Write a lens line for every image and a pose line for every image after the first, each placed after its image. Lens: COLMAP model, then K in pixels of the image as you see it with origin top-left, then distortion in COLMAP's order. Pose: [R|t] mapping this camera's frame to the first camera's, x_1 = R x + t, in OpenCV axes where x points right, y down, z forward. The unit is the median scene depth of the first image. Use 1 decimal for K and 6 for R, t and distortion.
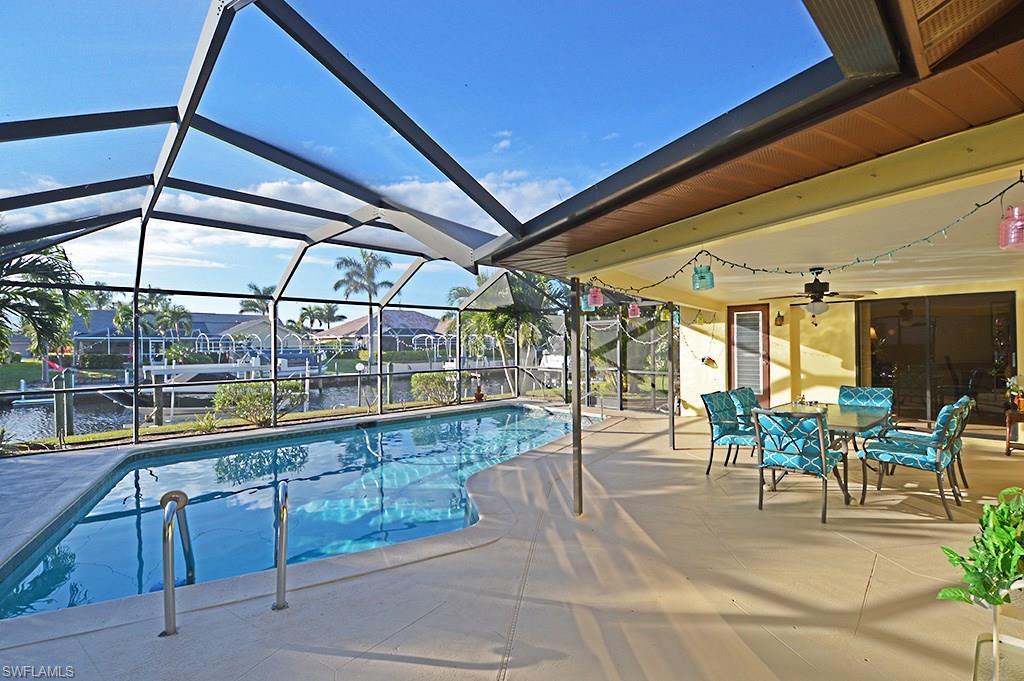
lens RADIAL K [[450.2, 0, 520.5], [0, 450.2, 348.5], [0, 0, 1]] dist [0.000076, 0.000035]
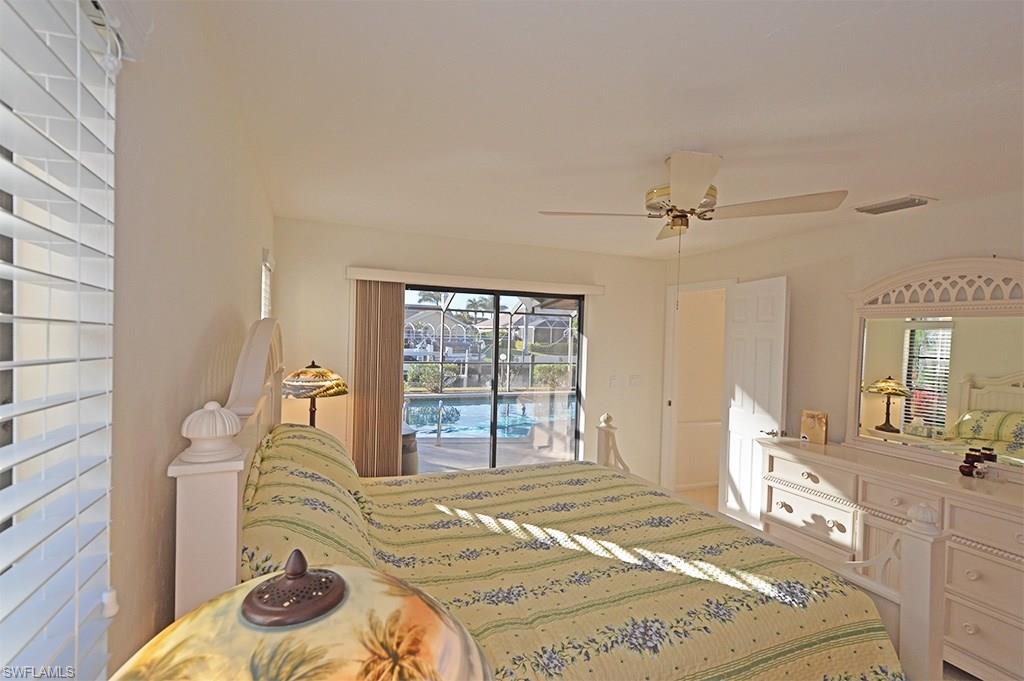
lens RADIAL K [[496.3, 0, 506.2], [0, 496.3, 342.7], [0, 0, 1]] dist [0.010685, -0.007339]
pose [[0.928720, 0.041886, -0.368409, 0.212631], [-0.039892, 0.999119, 0.013032, -0.022383], [0.368630, 0.002593, 0.929573, -0.376577]]
